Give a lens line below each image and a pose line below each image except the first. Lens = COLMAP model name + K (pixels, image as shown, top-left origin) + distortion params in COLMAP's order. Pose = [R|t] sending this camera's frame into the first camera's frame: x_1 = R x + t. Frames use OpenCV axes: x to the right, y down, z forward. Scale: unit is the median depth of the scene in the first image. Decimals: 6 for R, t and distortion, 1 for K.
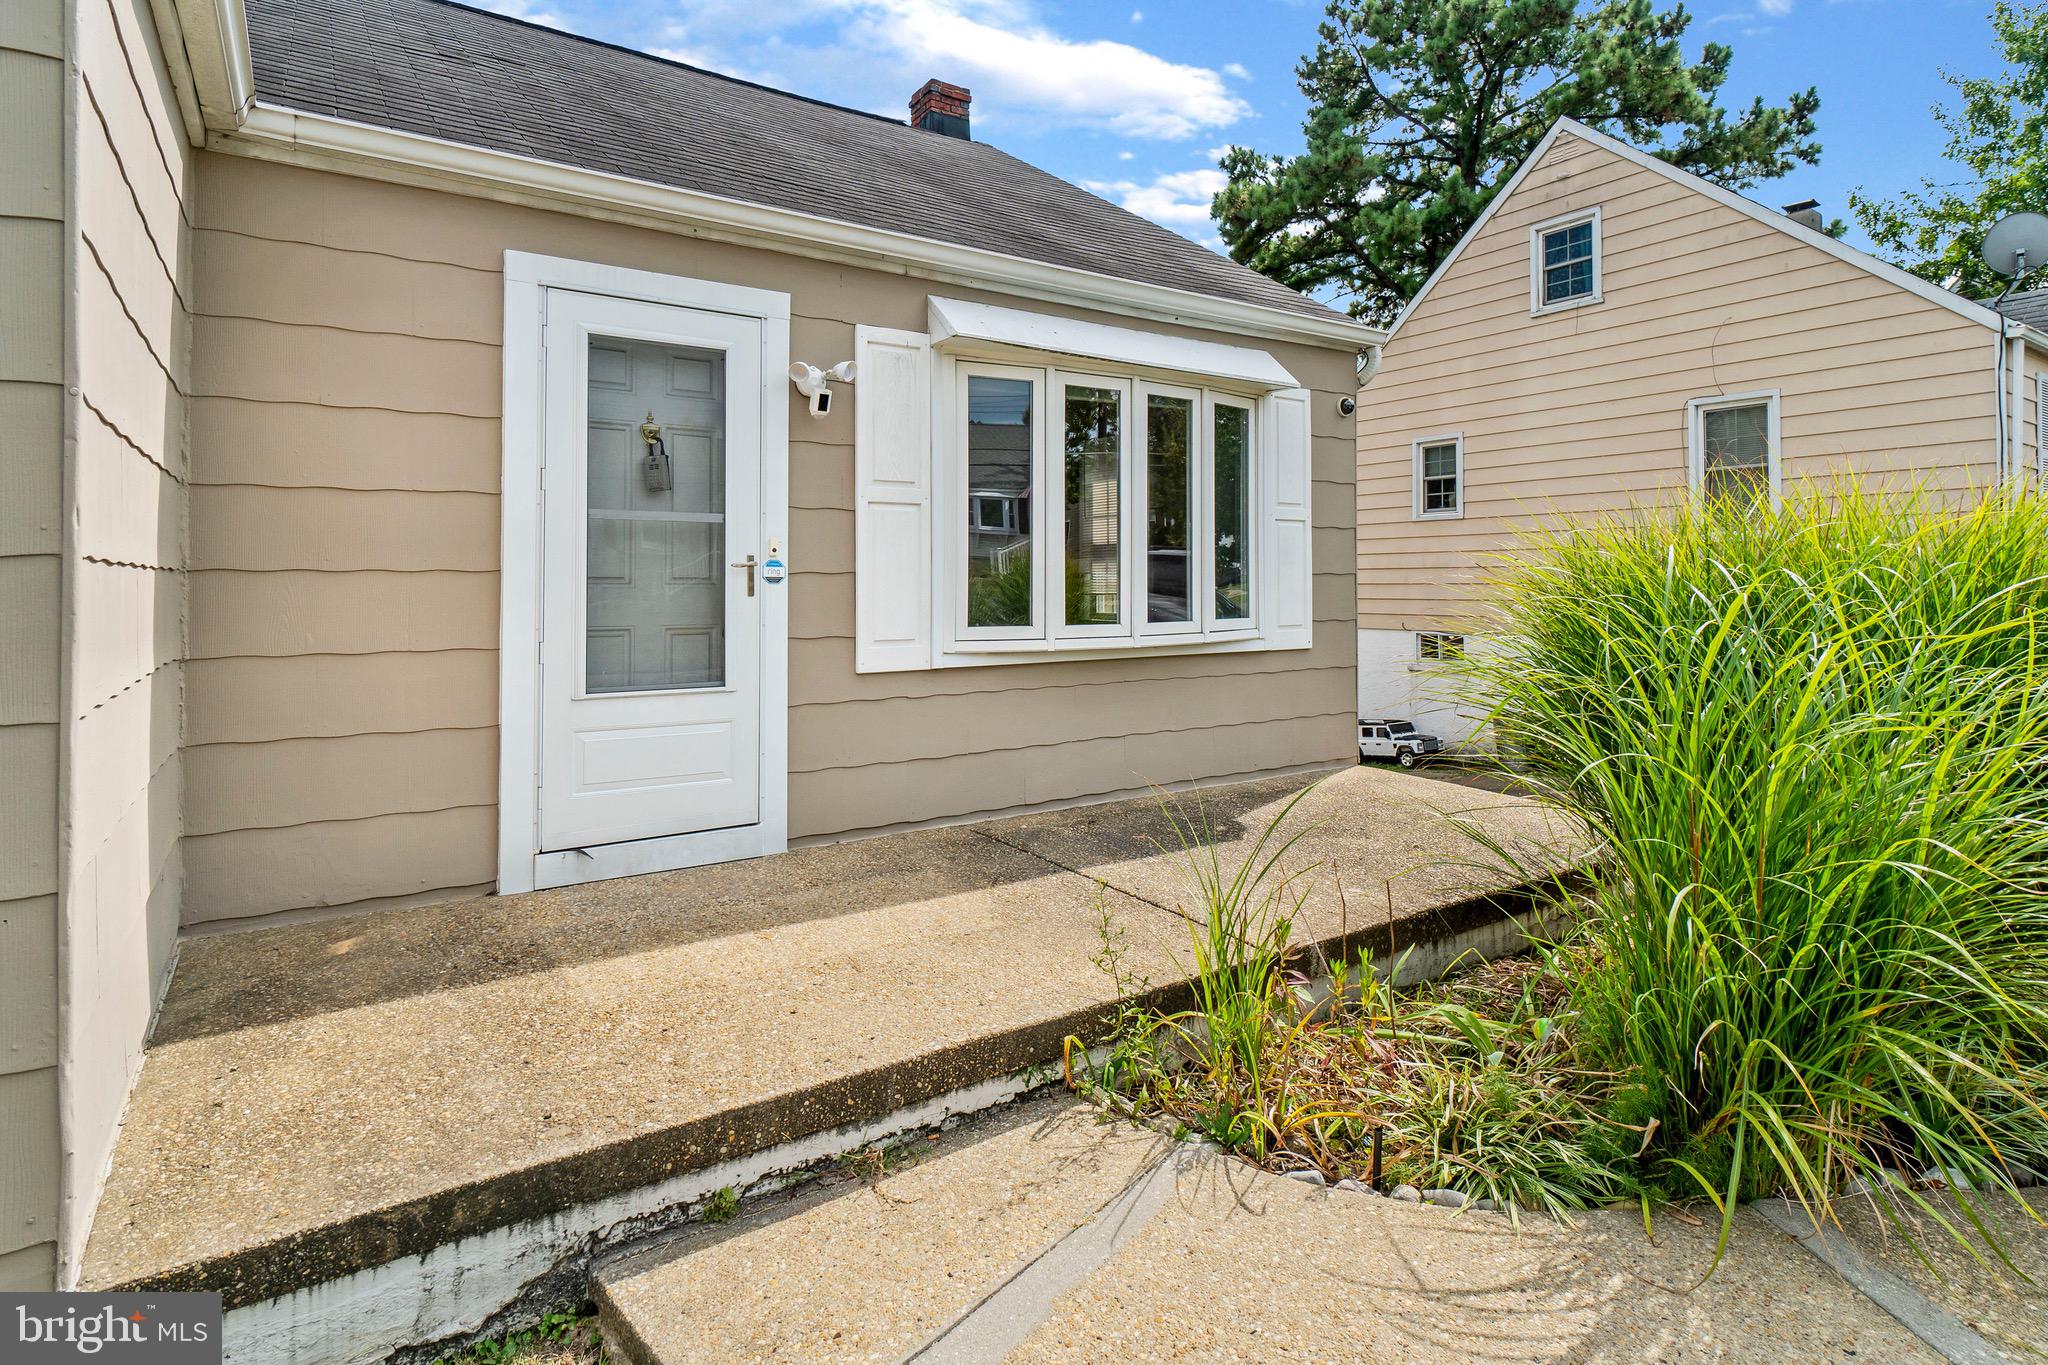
lens RADIAL K [[1041.2, 0, 1007.5], [0, 1041.2, 560.9], [0, 0, 1]] dist [0.011346, 0.000716]
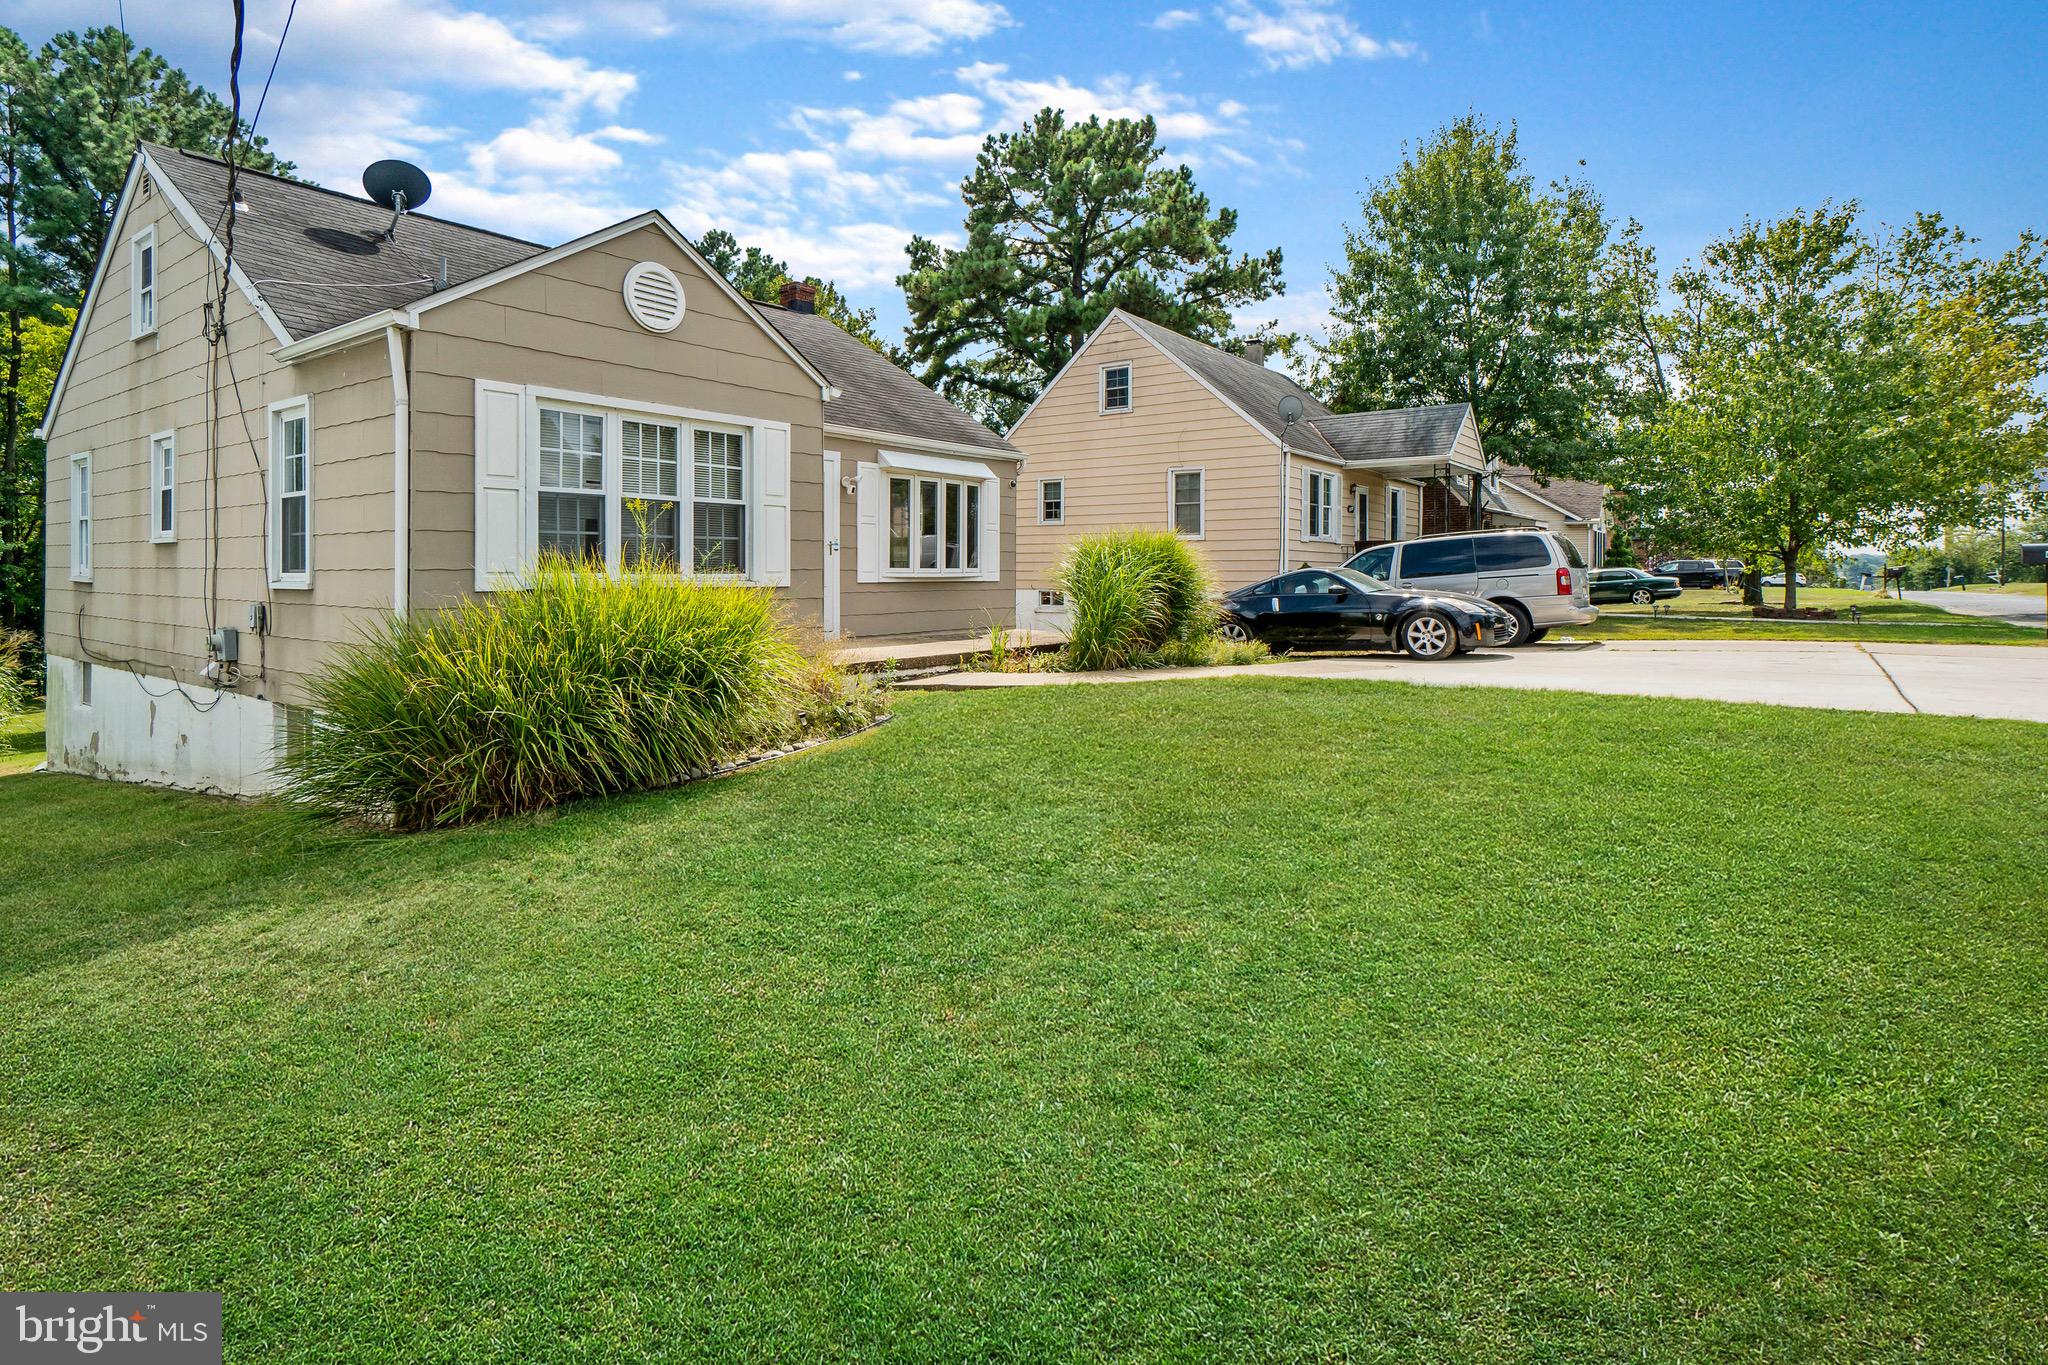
lens RADIAL K [[1041.2, 0, 1007.5], [0, 1041.2, 560.9], [0, 0, 1]] dist [0.011346, 0.000716]
pose [[0.942194, 0.007791, 0.334979, -0.253474], [-0.011637, 0.999887, 0.009477, 0.005348], [-0.334867, -0.012827, 0.942178, -0.654572]]
